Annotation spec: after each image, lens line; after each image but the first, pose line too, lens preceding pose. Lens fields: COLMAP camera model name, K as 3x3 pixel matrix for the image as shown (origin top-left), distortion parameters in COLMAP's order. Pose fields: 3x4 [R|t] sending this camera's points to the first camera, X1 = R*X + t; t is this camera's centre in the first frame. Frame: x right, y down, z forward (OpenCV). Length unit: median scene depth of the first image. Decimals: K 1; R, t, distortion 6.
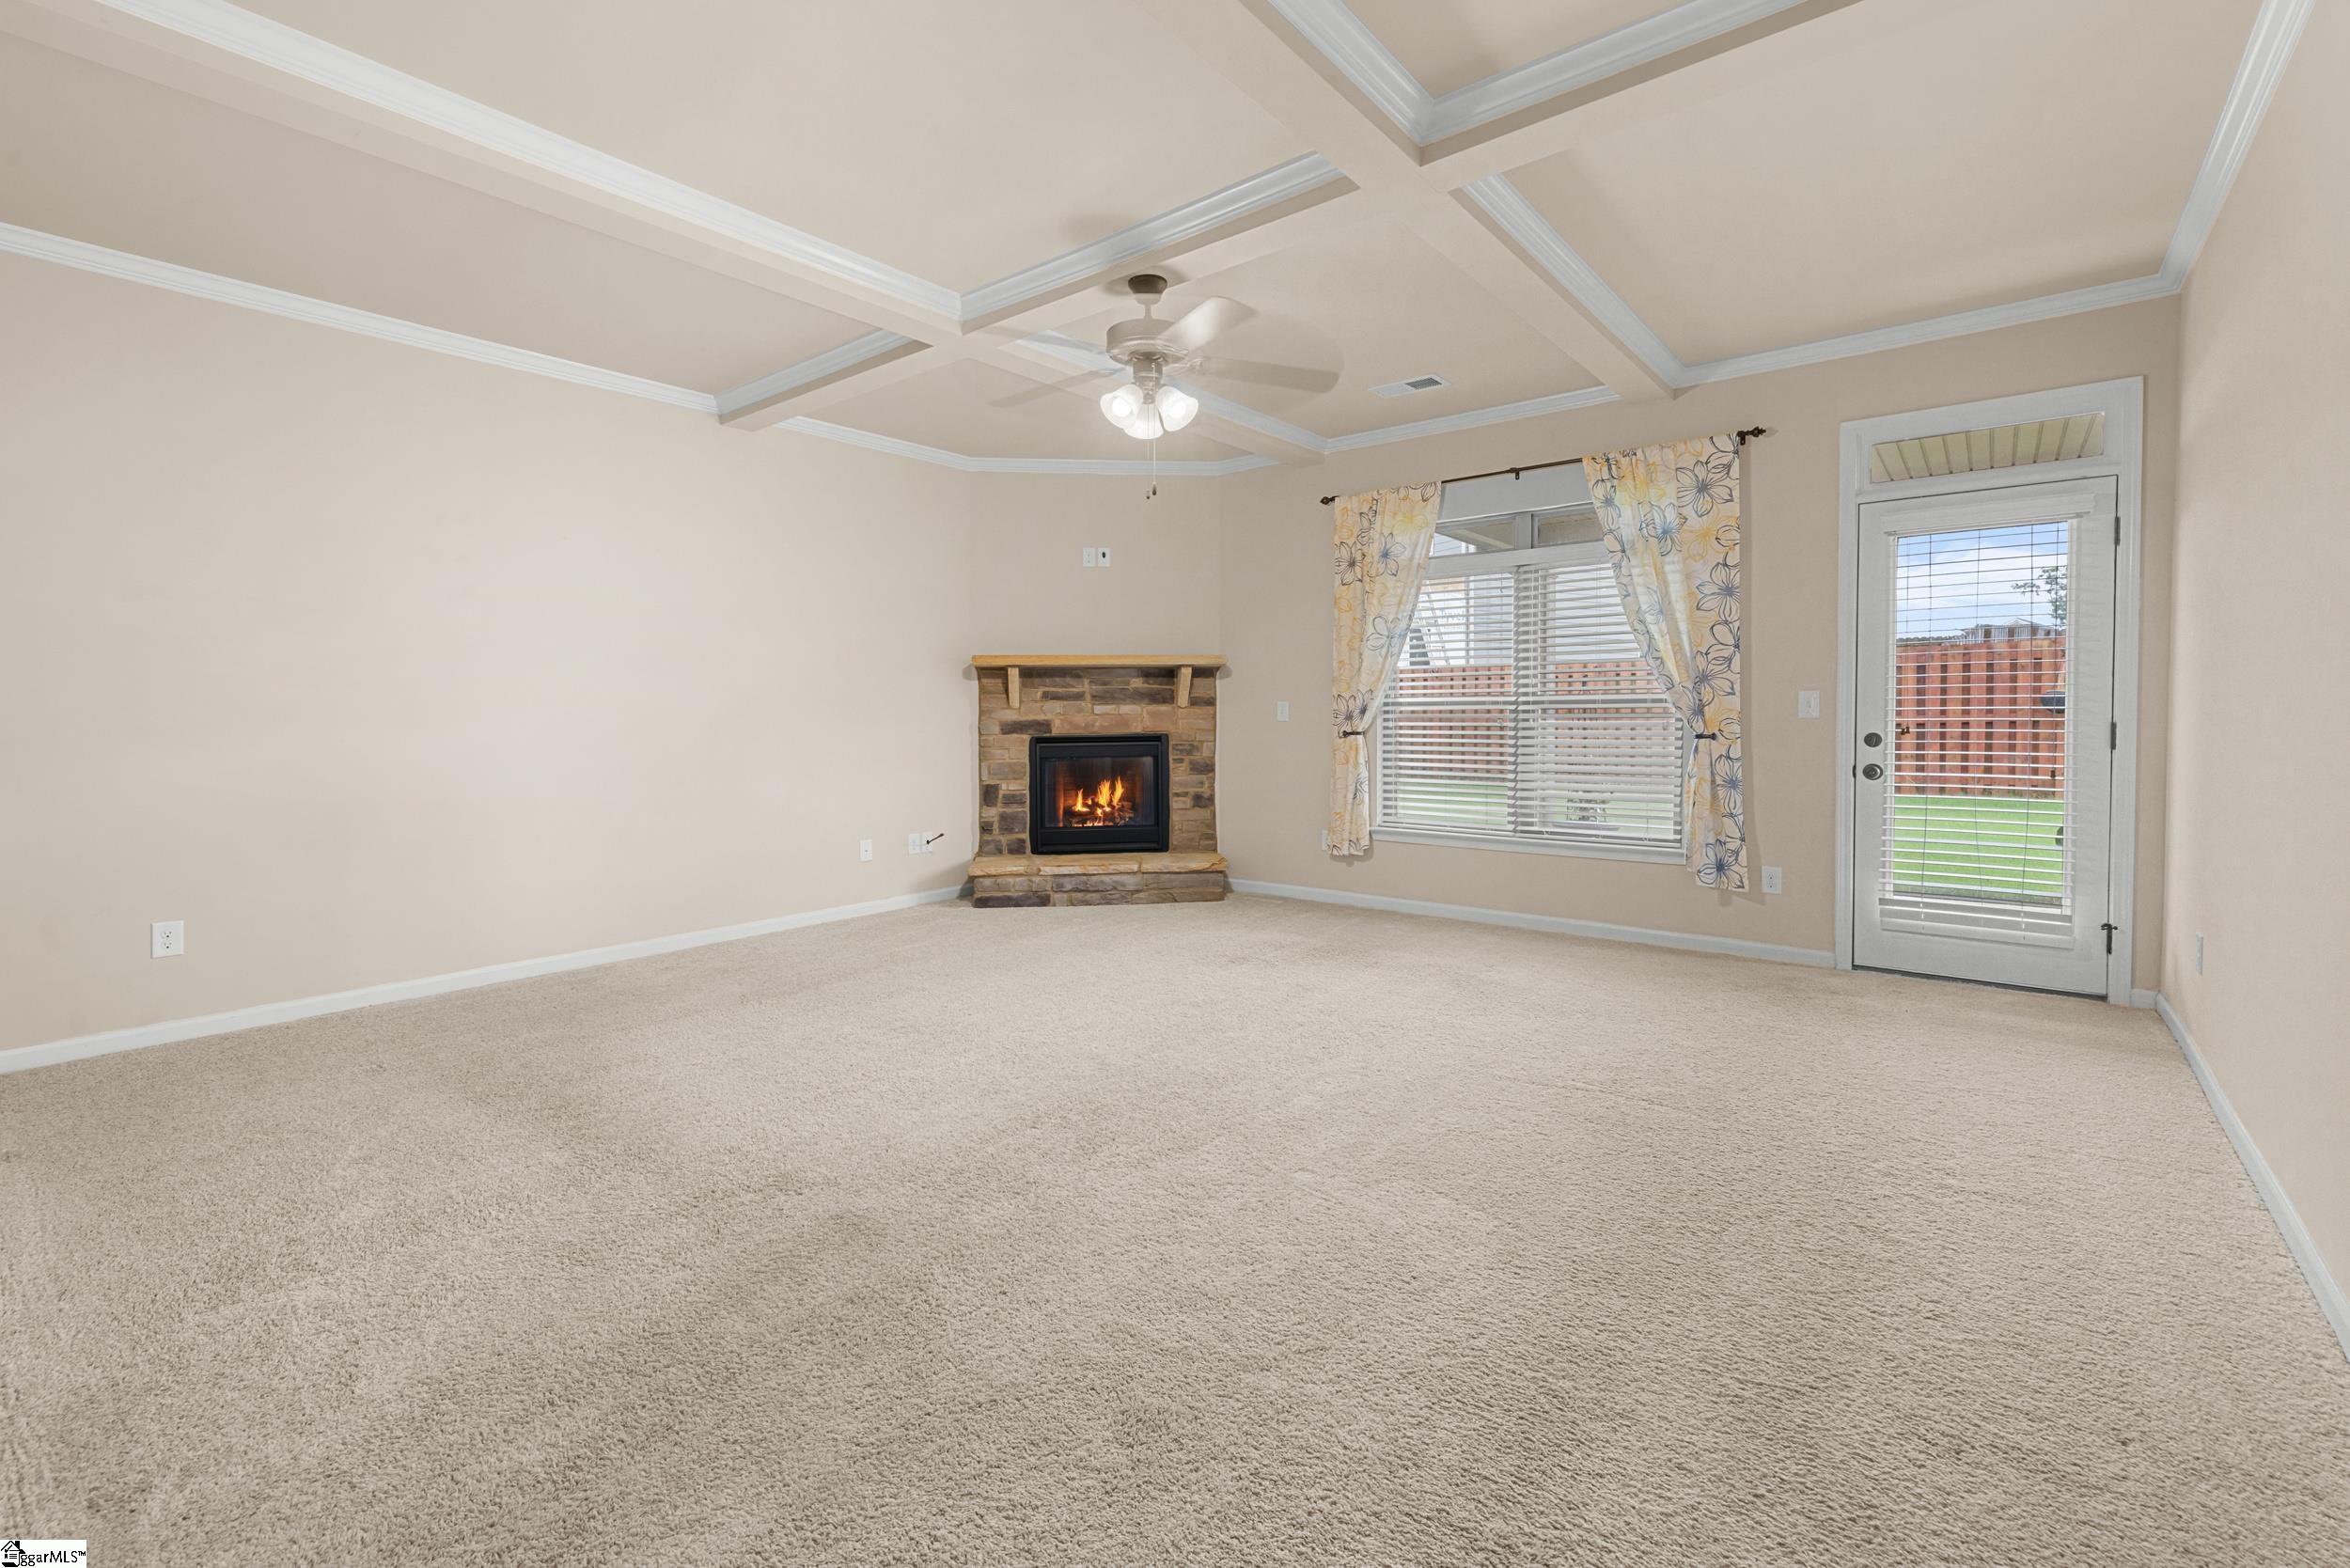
lens RADIAL K [[1012.5, 0, 1138.6], [0, 1012.5, 742.4], [0, 0, 1]] dist [0.001265, 0.000766]
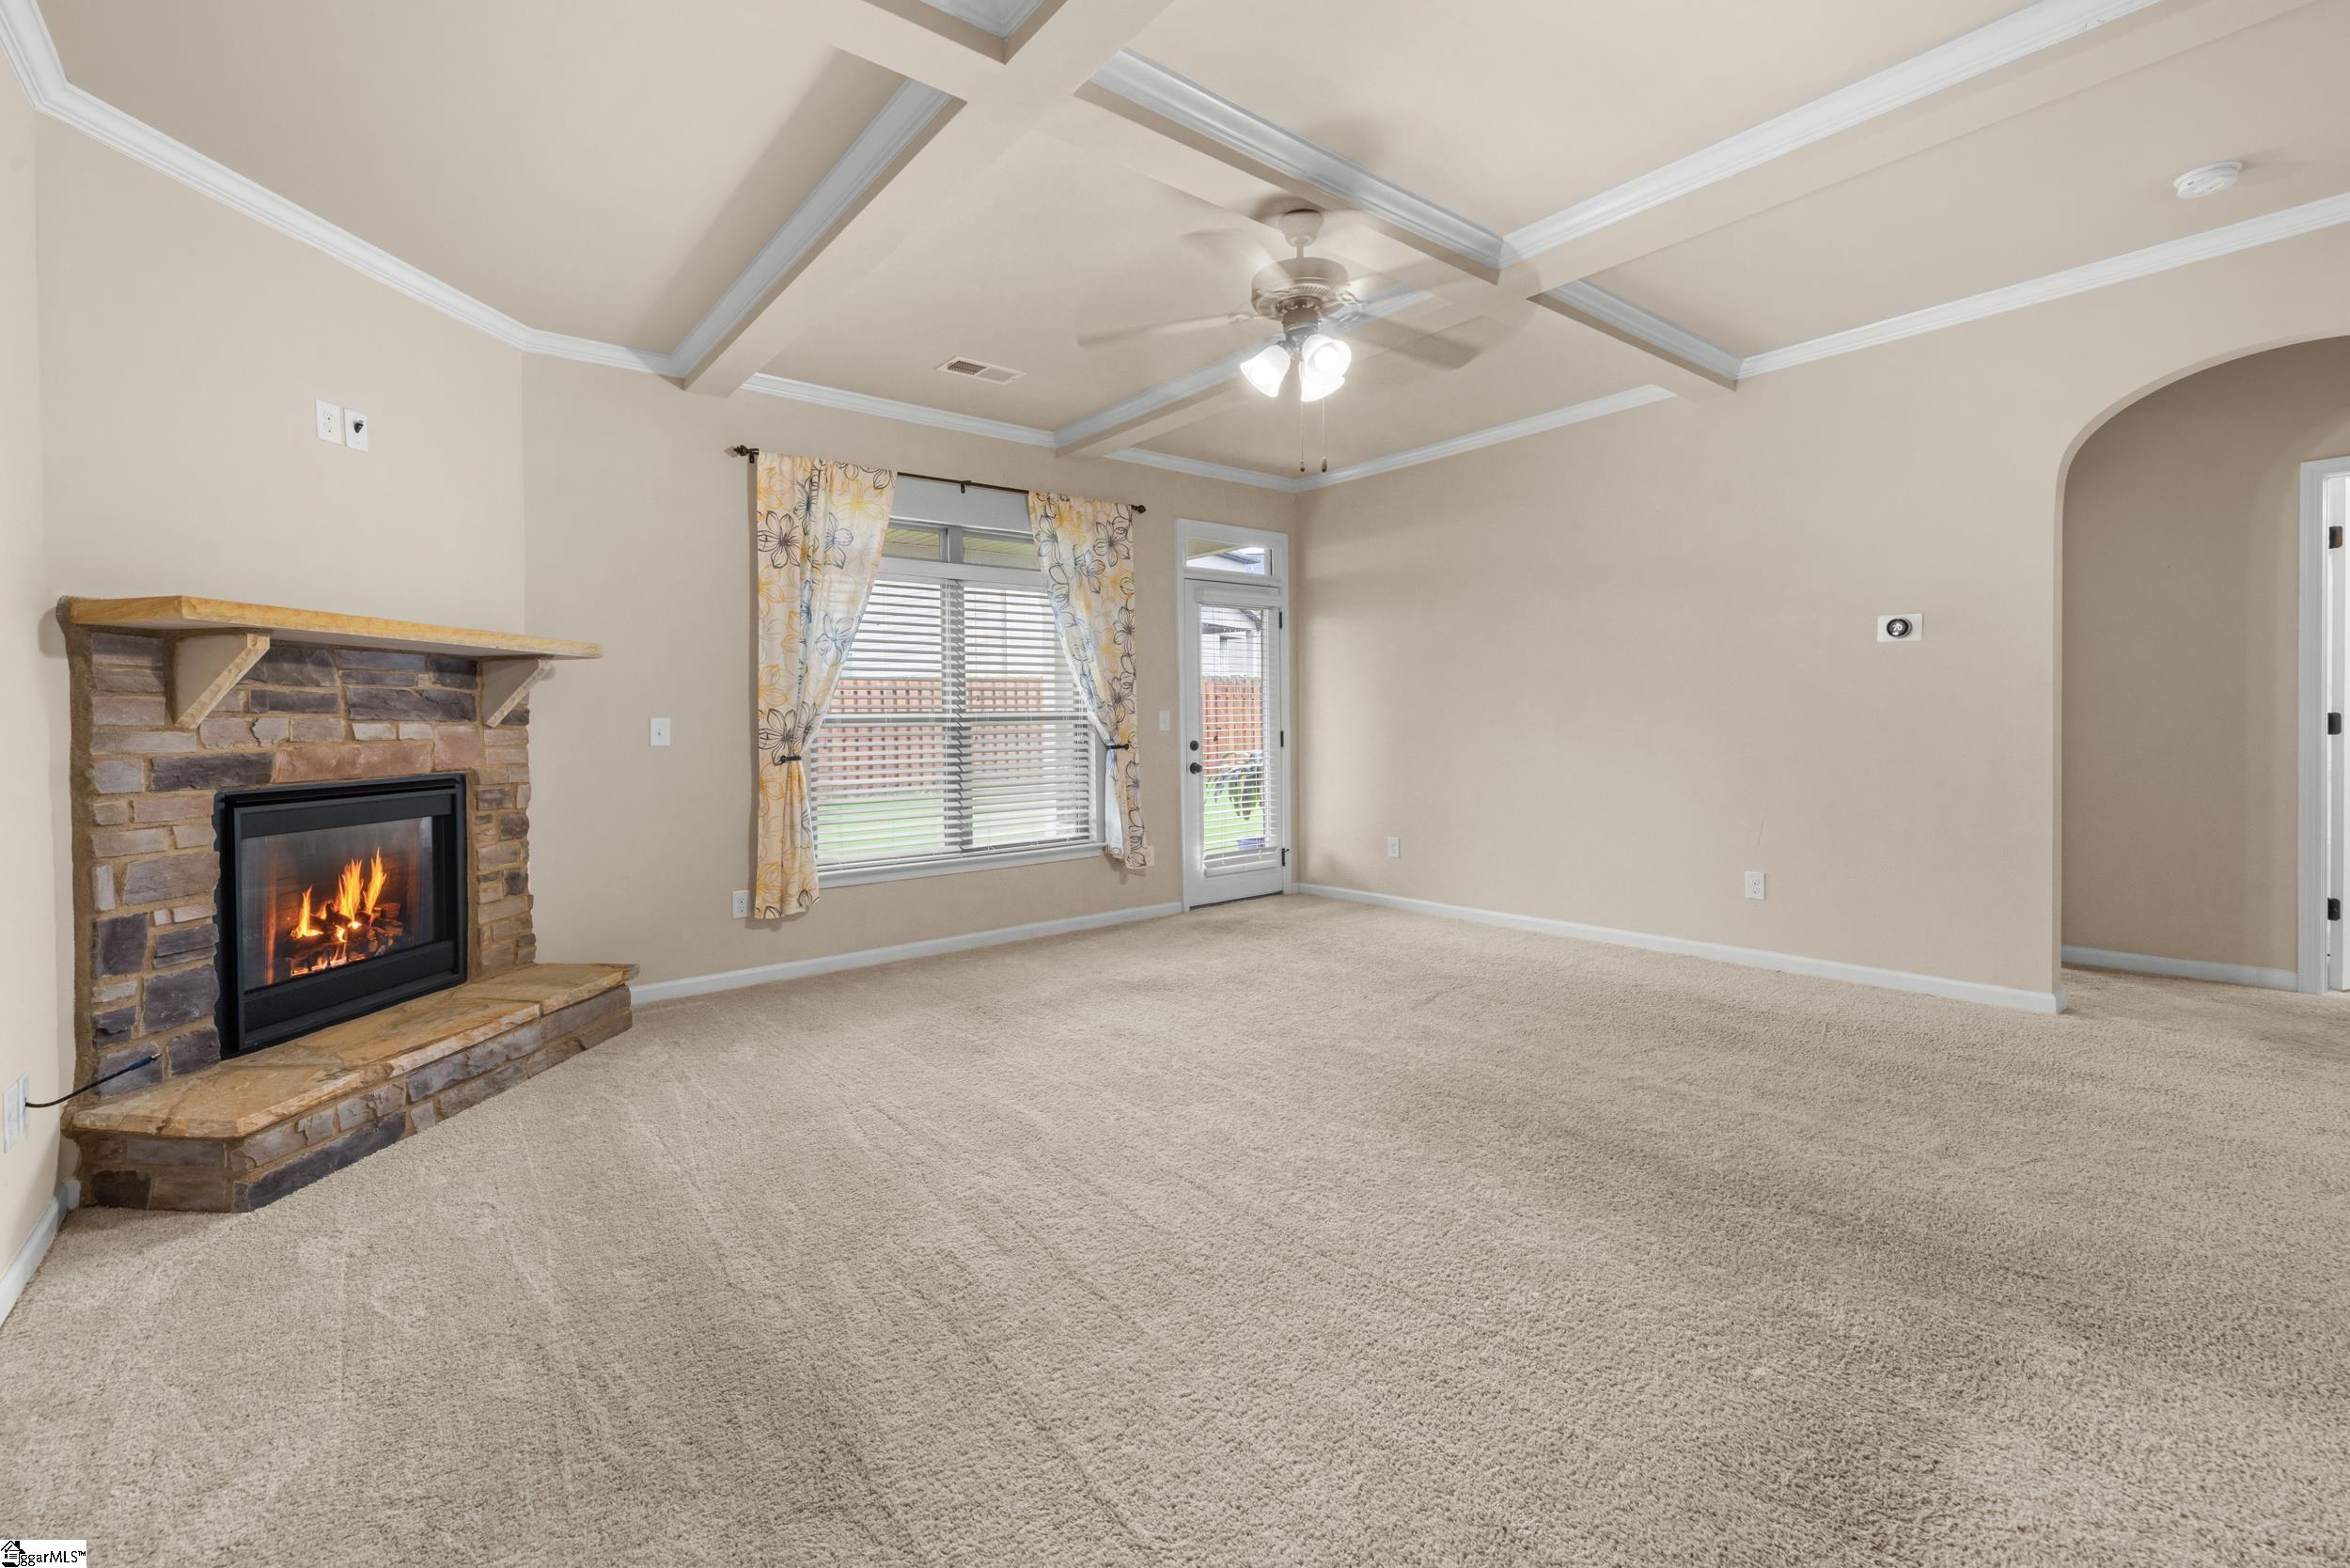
lens RADIAL K [[1012.5, 0, 1172.0], [0, 1012.5, 744.3], [0, 0, 1]] dist [0.001265, 0.000766]
pose [[0.198330, -0.015987, 0.980005, -0.456270], [0.046830, 0.998880, 0.006818, -0.010524], [-0.979016, 0.044542, 0.198857, 0.507786]]
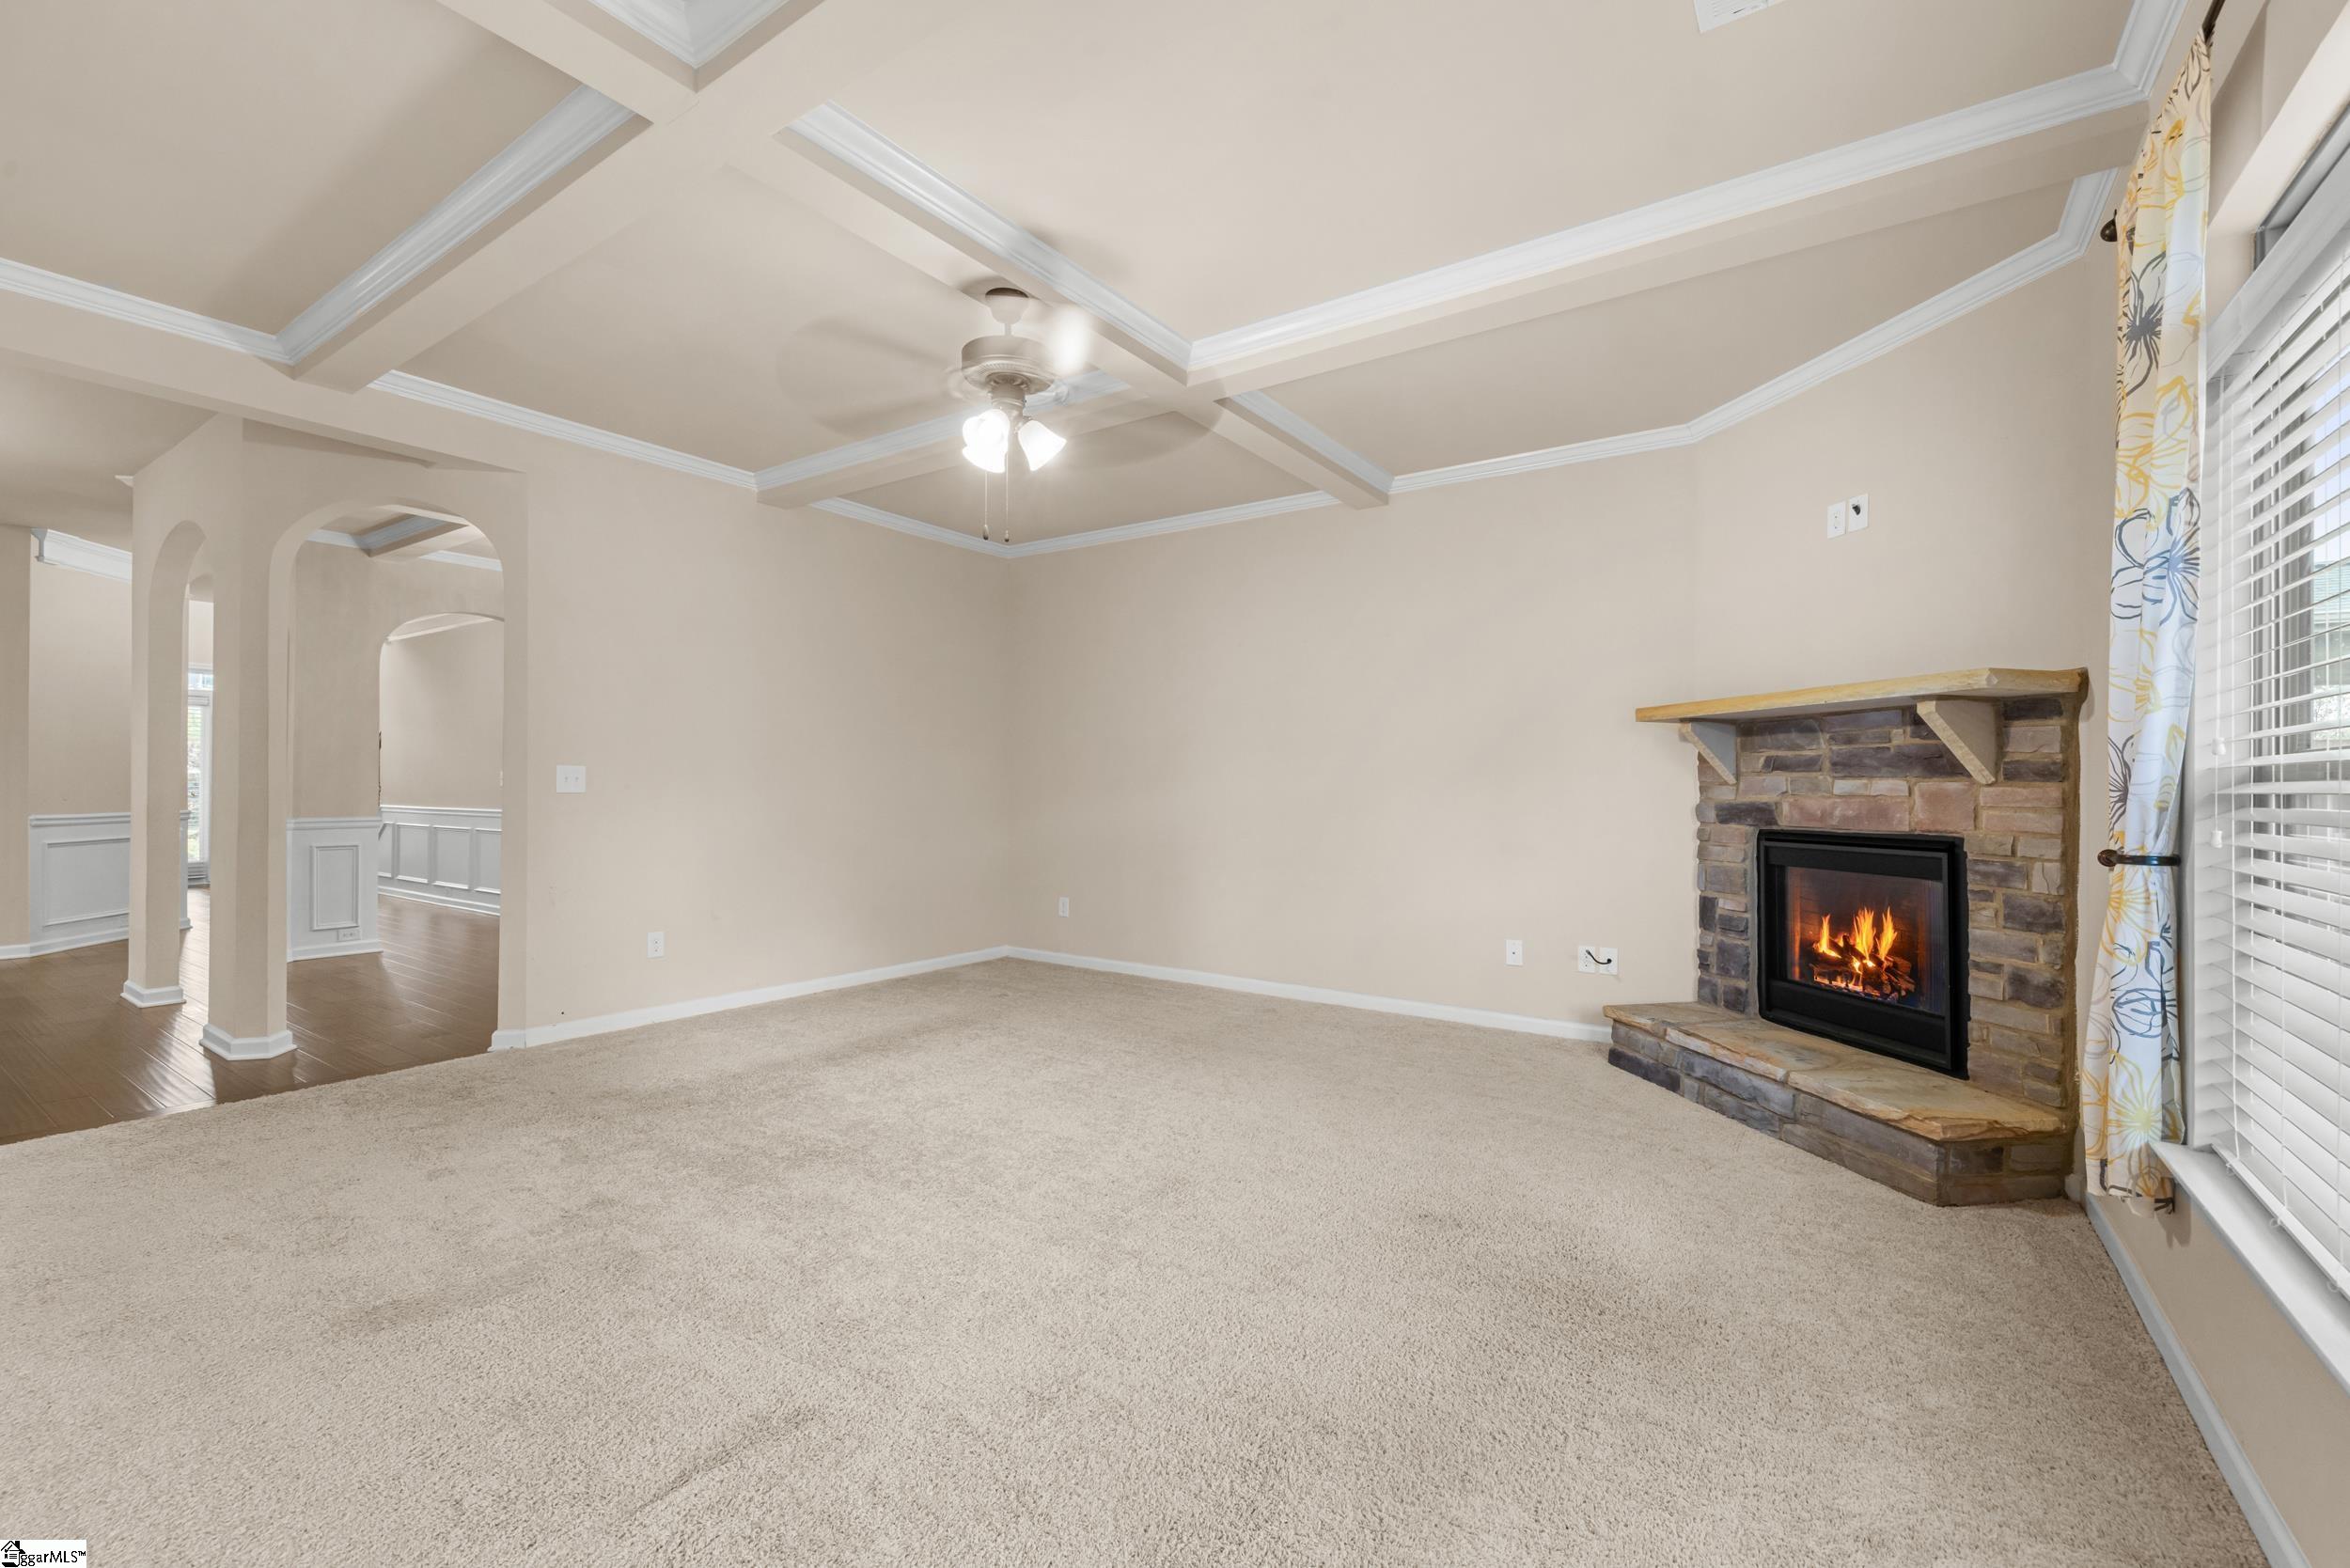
lens RADIAL K [[1012.5, 0, 1185.0], [0, 1012.5, 787.4], [0, 0, 1]] dist [0.001265, 0.000766]
pose [[0.092128, 0.015072, -0.995633, 0.490286], [-0.019091, 0.999728, 0.013367, -0.032906], [0.995564, 0.017776, 0.092391, 0.588163]]
